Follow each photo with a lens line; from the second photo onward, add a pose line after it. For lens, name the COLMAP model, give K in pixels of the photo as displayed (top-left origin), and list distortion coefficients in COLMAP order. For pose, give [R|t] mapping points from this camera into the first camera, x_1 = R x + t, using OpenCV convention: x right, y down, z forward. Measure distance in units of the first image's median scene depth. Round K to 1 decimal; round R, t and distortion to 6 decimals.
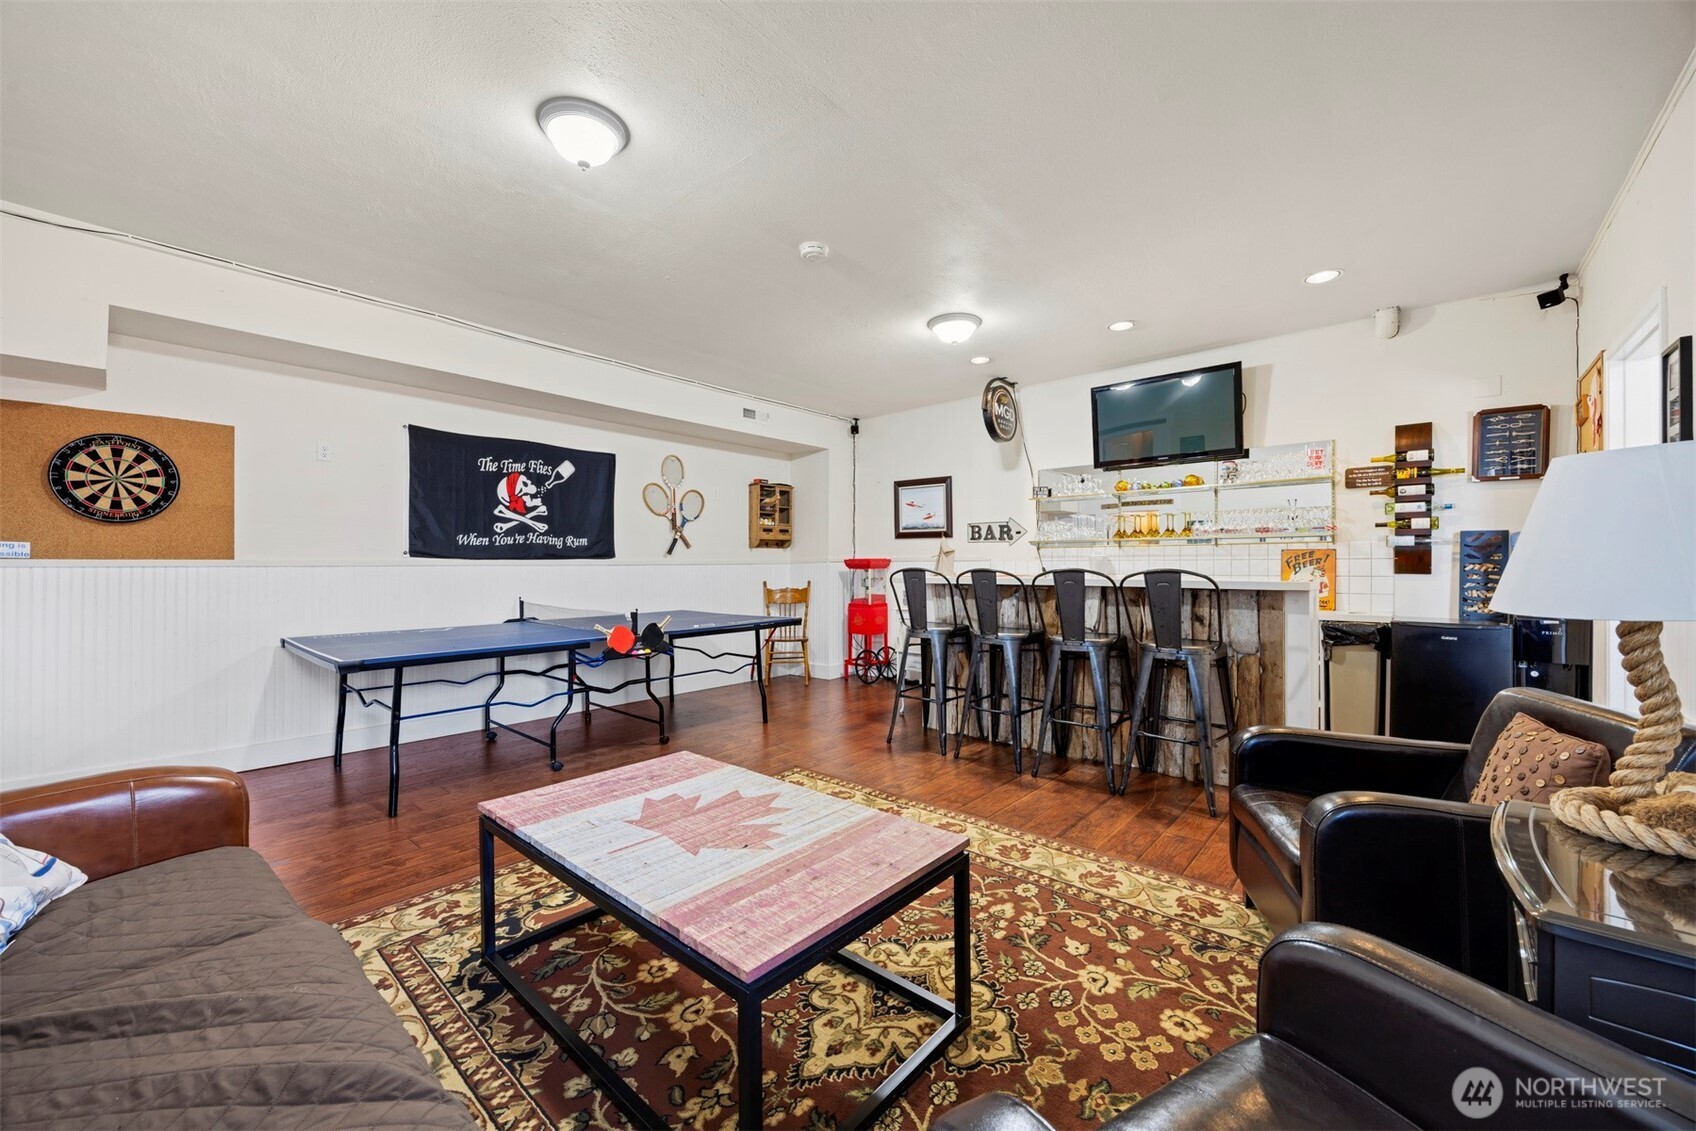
lens RADIAL K [[654.5, 0, 848.9], [0, 654.5, 566.8], [0, 0, 1]] dist [-0.000429, -0.000241]
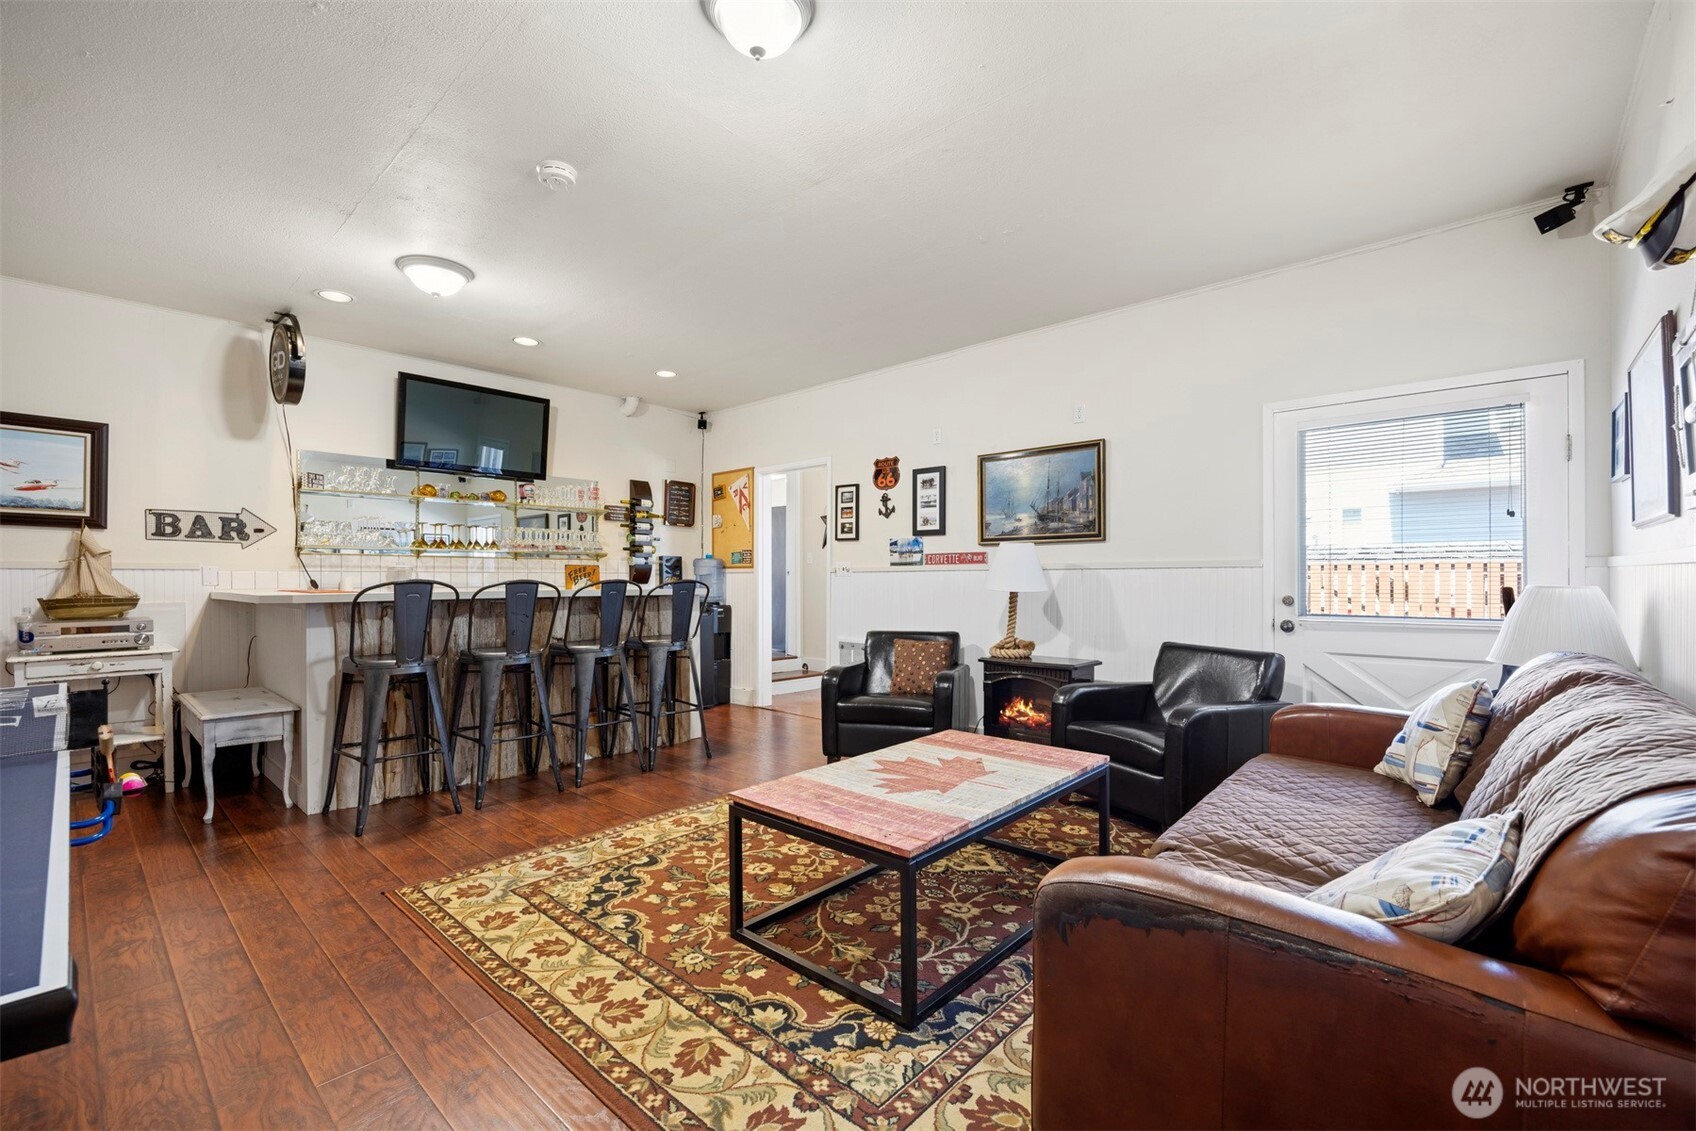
lens RADIAL K [[711.8, 0, 849.8], [0, 711.8, 569.7], [0, 0, 1]] dist [-0.014304, -0.000145]
pose [[0.014585, 0.014240, 0.999792, -0.737195], [0.002215, 0.999896, -0.014274, 0.003552], [-0.999891, 0.002423, 0.014552, 0.521289]]
